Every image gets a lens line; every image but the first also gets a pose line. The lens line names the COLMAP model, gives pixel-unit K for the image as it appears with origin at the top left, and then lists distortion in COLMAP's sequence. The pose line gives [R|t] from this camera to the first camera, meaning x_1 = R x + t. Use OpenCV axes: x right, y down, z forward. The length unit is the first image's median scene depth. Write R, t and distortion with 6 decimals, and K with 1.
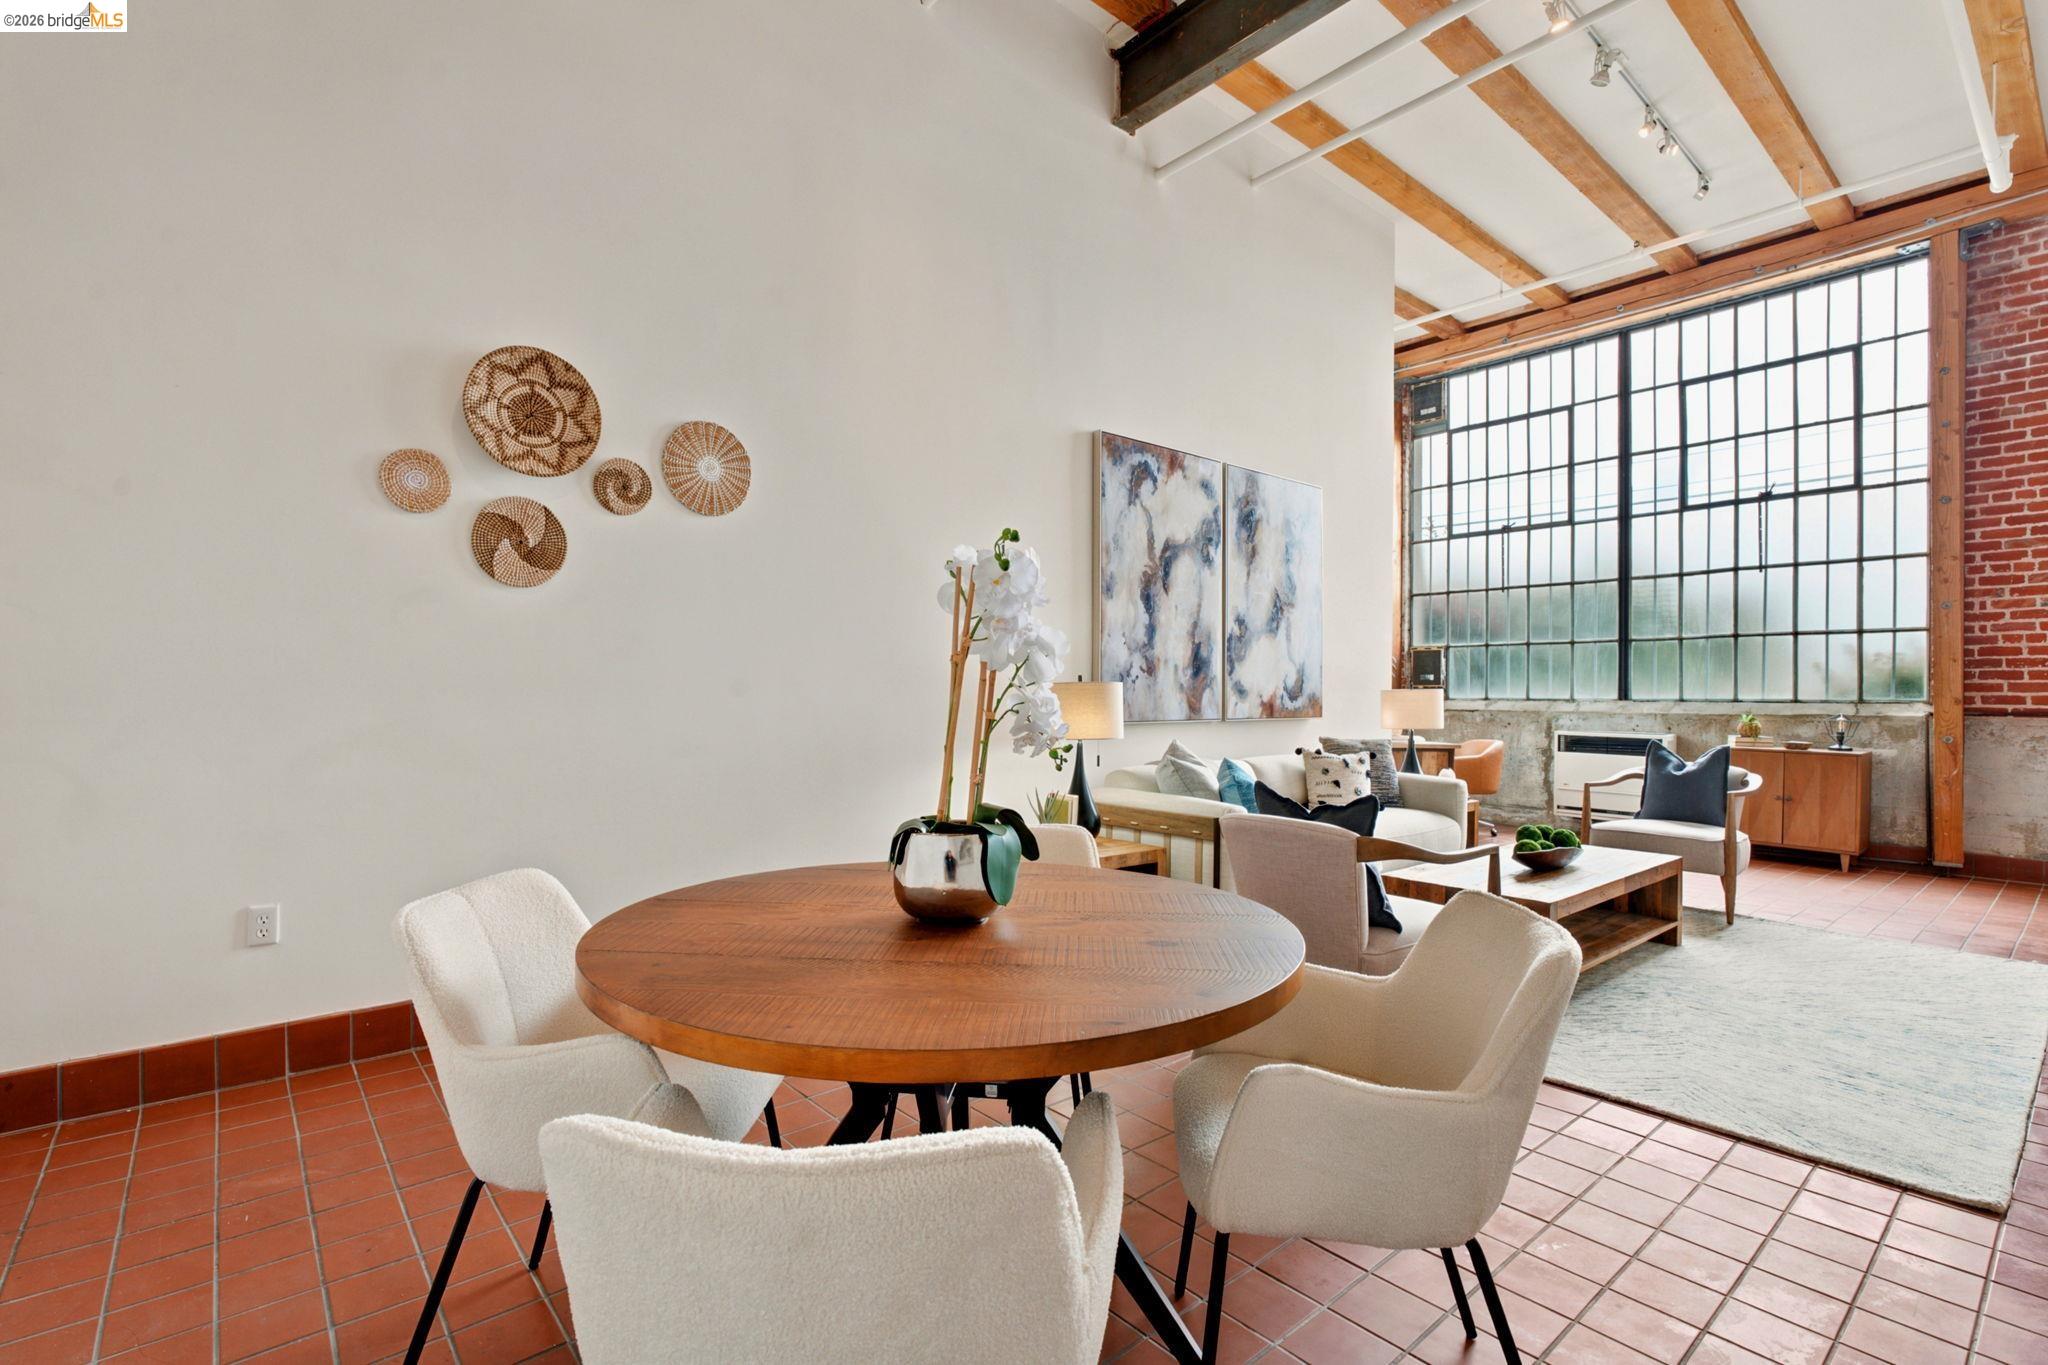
lens RADIAL K [[948.7, 0, 1016.5], [0, 948.7, 692.5], [0, 0, 1]] dist [-0.002468, 0.000875]
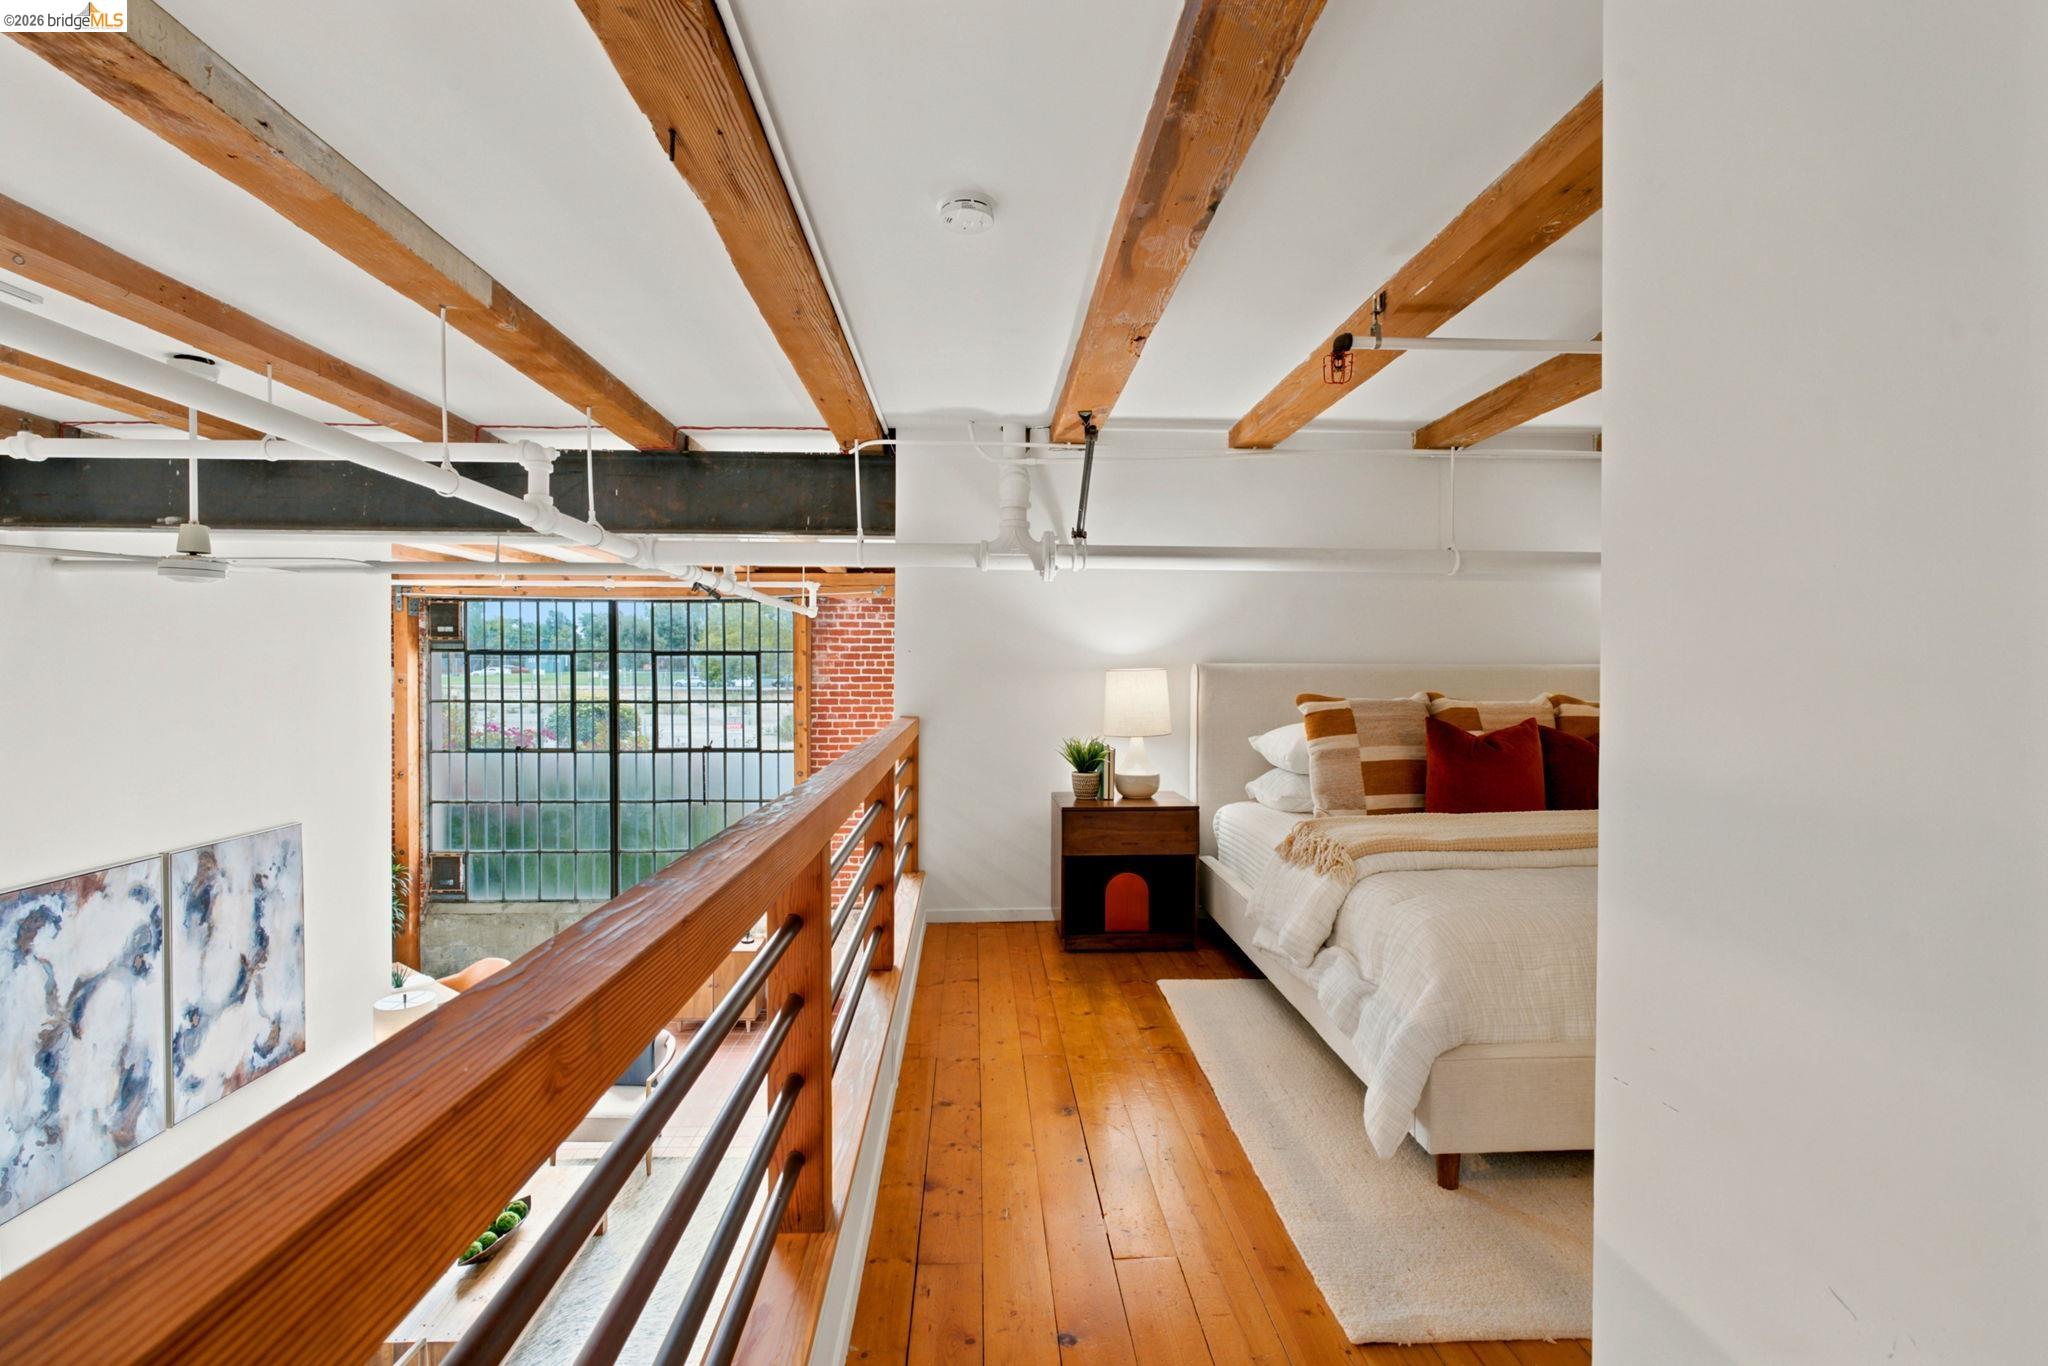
lens RADIAL K [[925.9, 0, 1024.0], [0, 925.9, 673.6], [0, 0, 1]] dist [-0.004745, 0.000869]
pose [[0.605679, -0.010209, 0.795643, 0.008289], [-0.001924, 0.999896, 0.014294, -0.391919], [-0.795707, -0.010188, 0.605597, -0.199198]]
